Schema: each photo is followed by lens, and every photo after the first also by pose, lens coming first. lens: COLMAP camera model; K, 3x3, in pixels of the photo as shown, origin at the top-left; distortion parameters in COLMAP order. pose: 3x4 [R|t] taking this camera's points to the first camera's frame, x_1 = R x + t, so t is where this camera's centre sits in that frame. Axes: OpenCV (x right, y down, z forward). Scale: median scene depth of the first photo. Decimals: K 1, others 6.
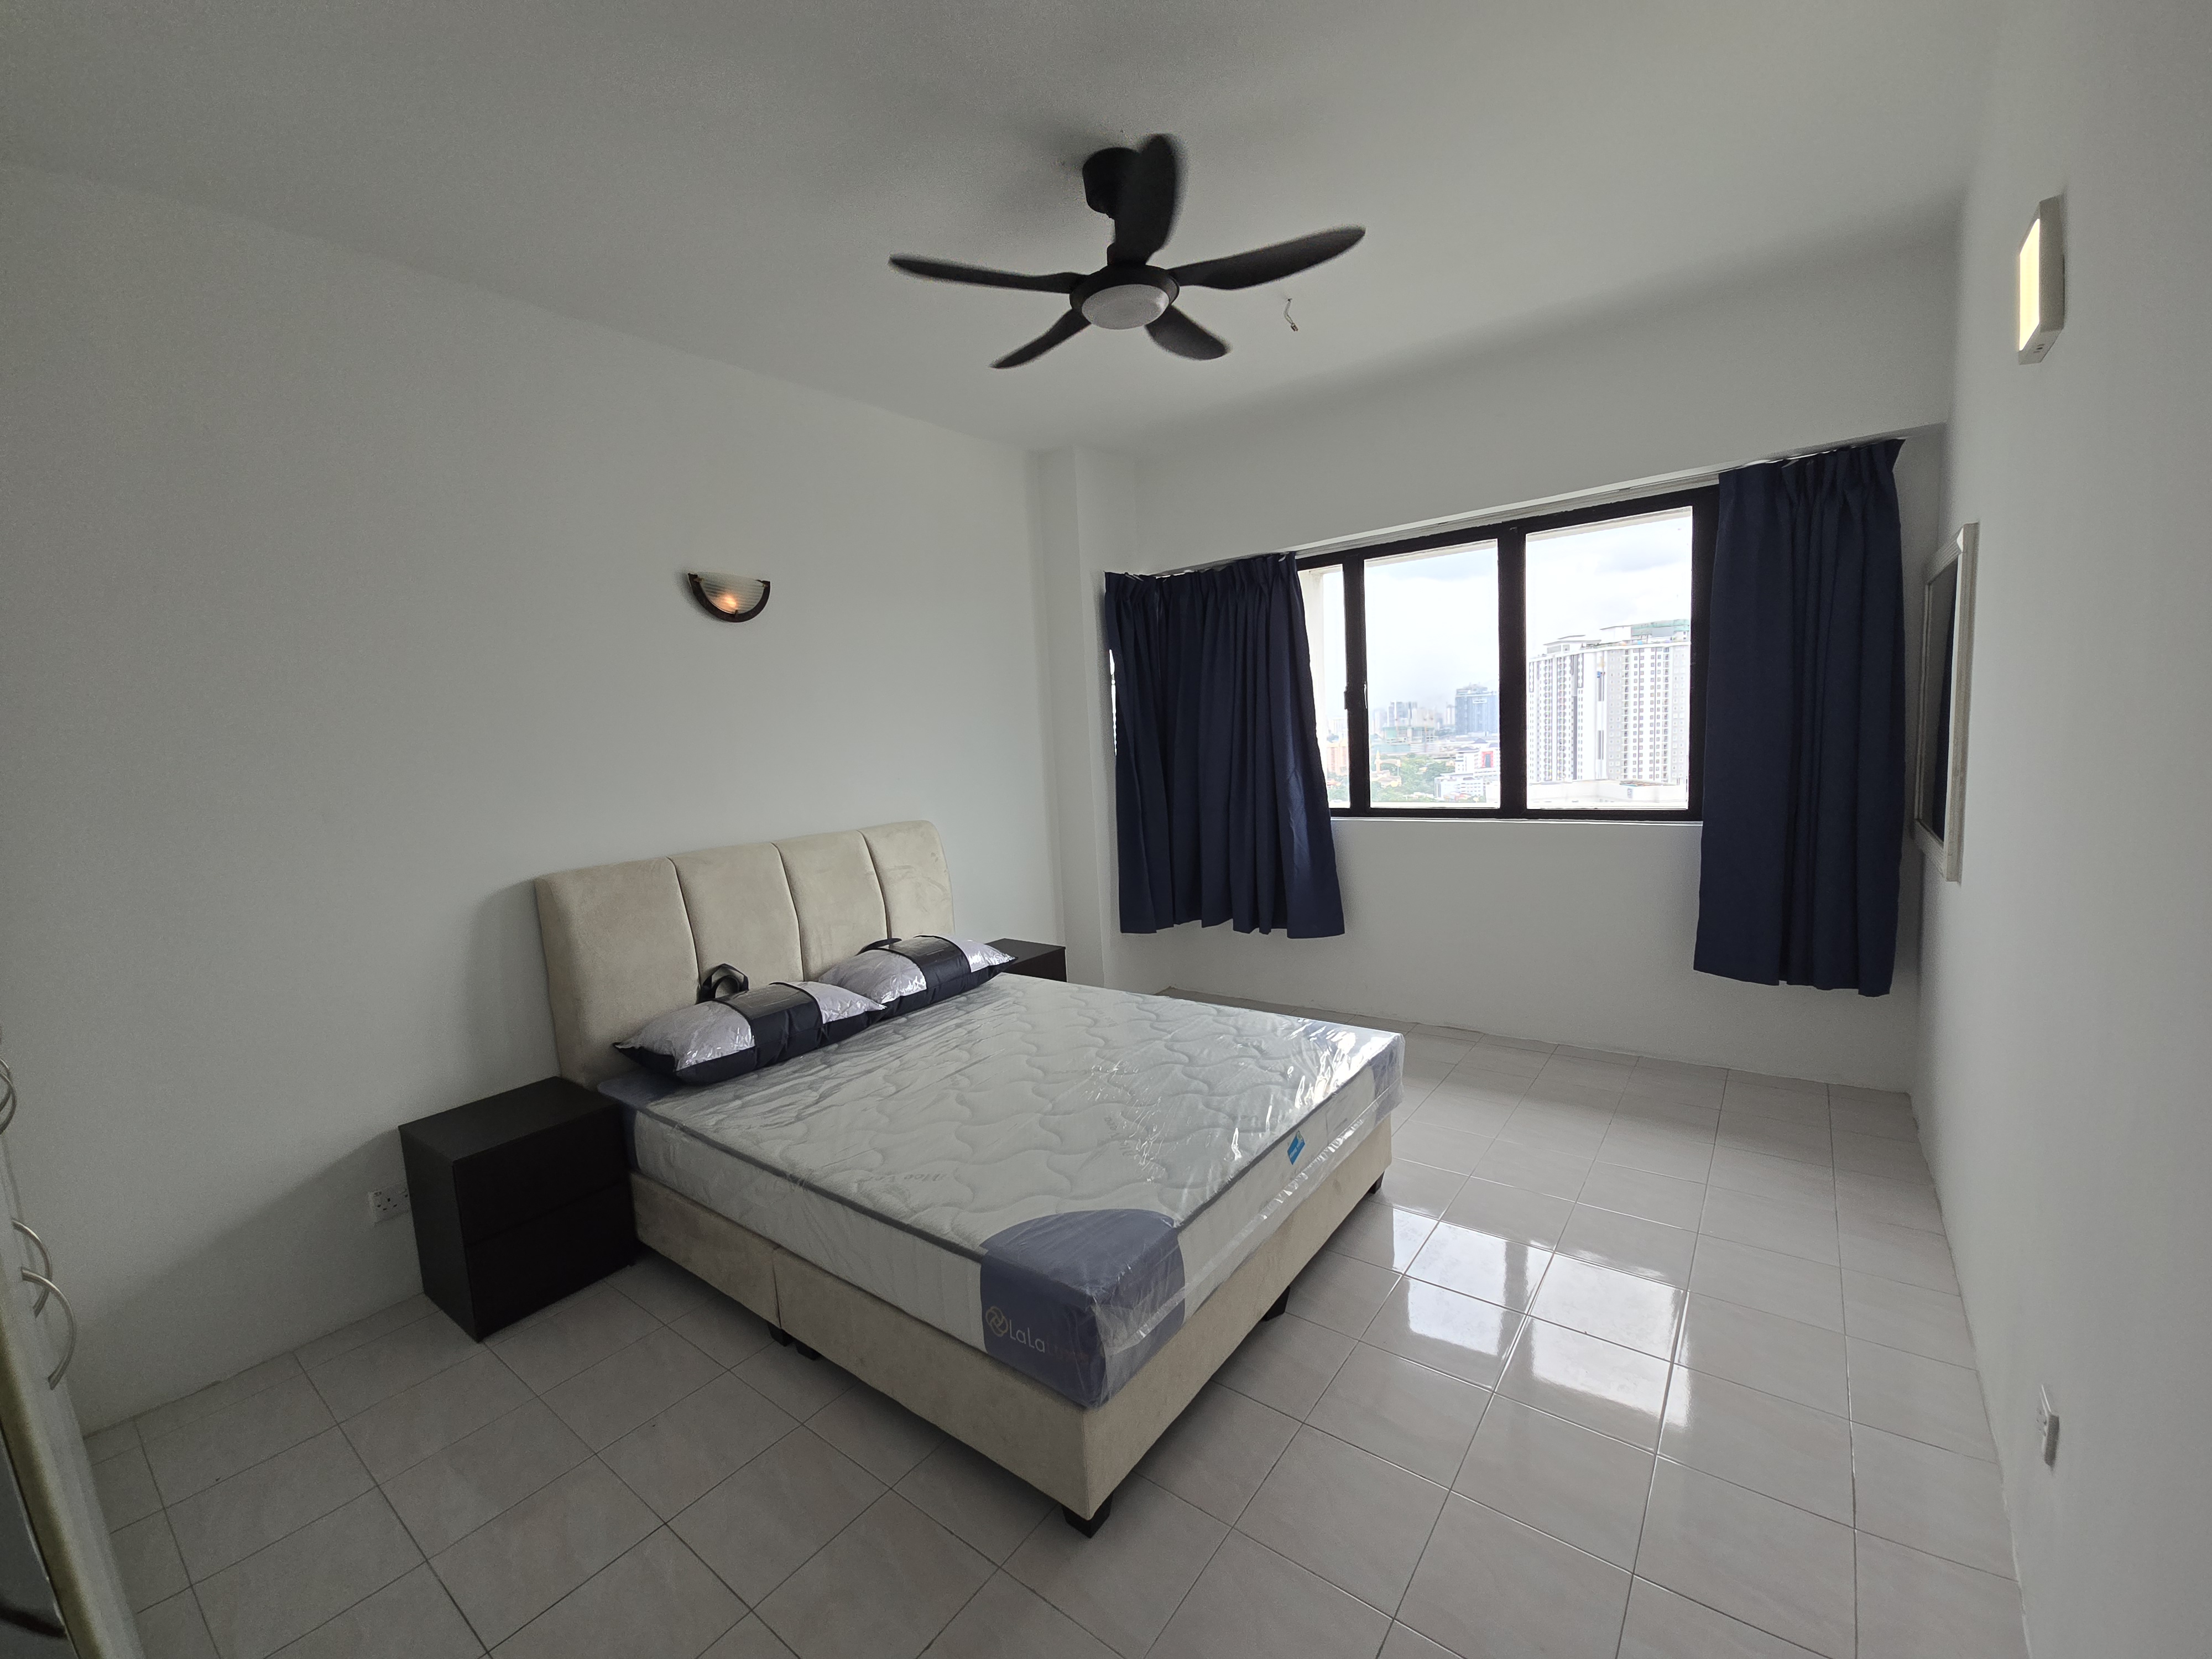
lens RADIAL K [[899.4, 0, 1109.0], [0, 899.4, 837.5], [0, 0, 1]] dist [0.002838, 0.000533]
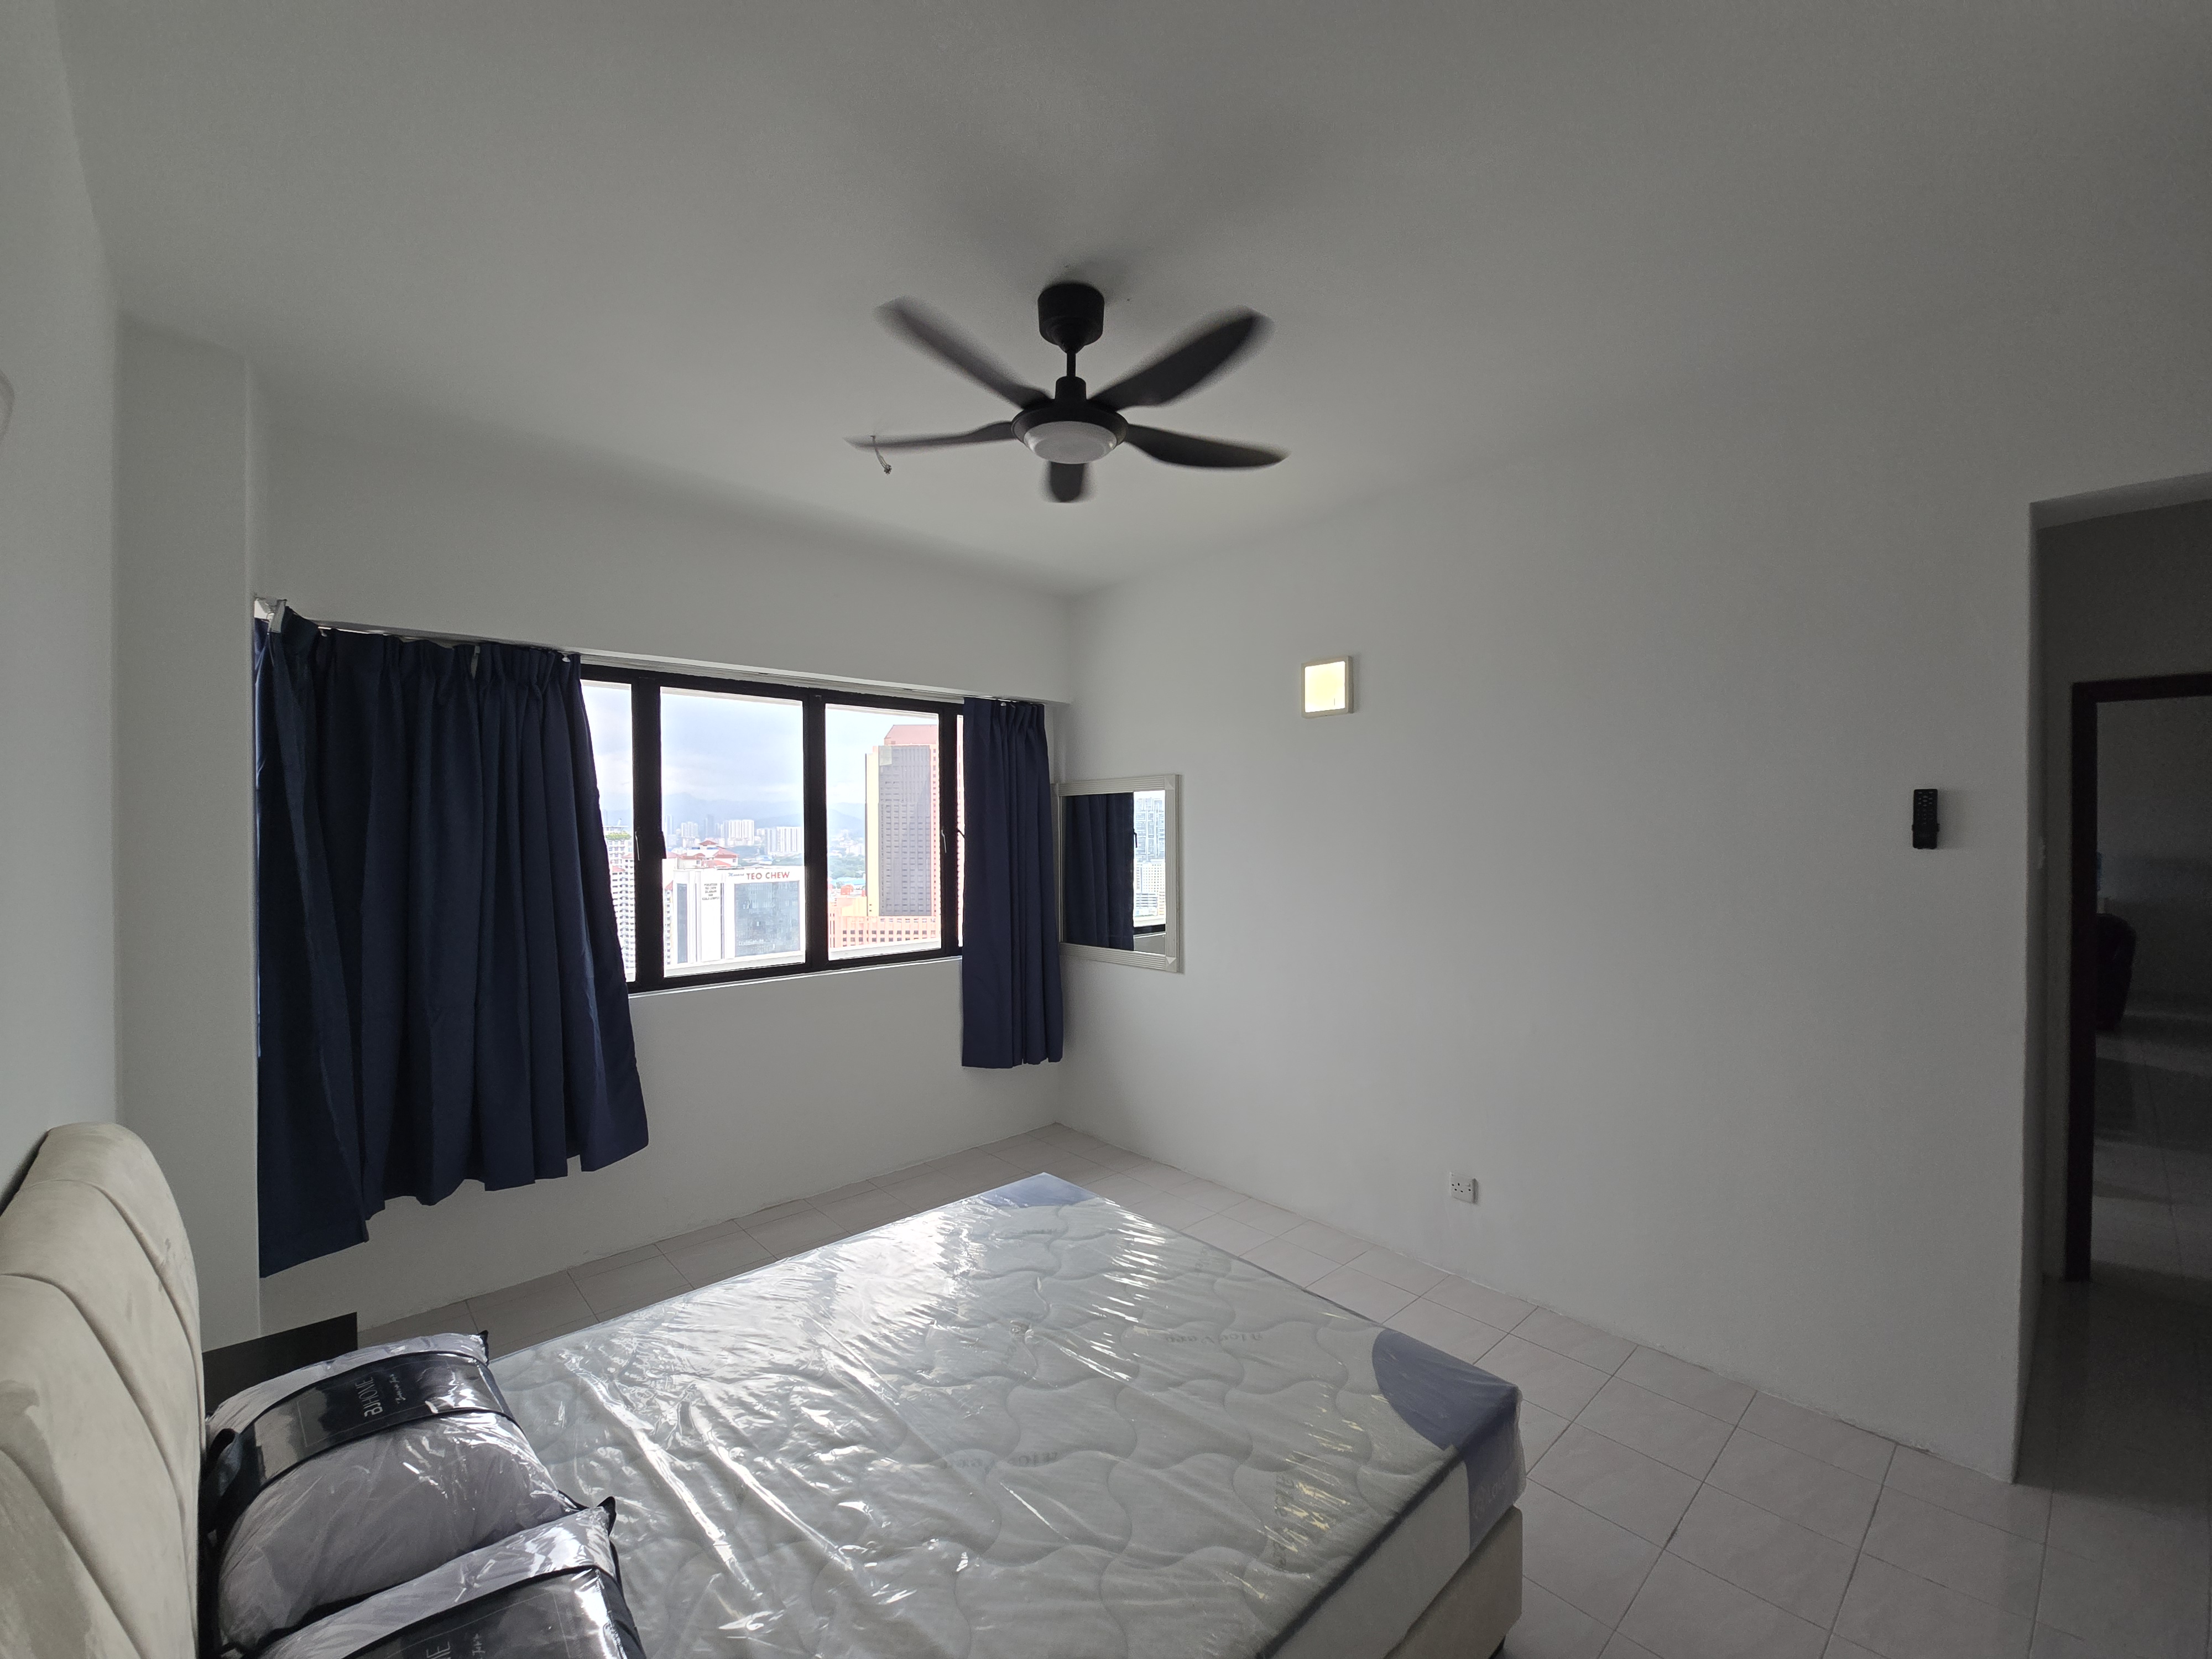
lens RADIAL K [[907.2, 0, 1112.3], [0, 907.2, 838.2], [0, 0, 1]] dist [-0.000373, -0.000287]
pose [[0.177184, 0.047157, 0.983047, -0.523923], [0.110567, 0.991574, -0.067494, -0.066205], [-0.977947, 0.120652, 0.170477, 0.495102]]
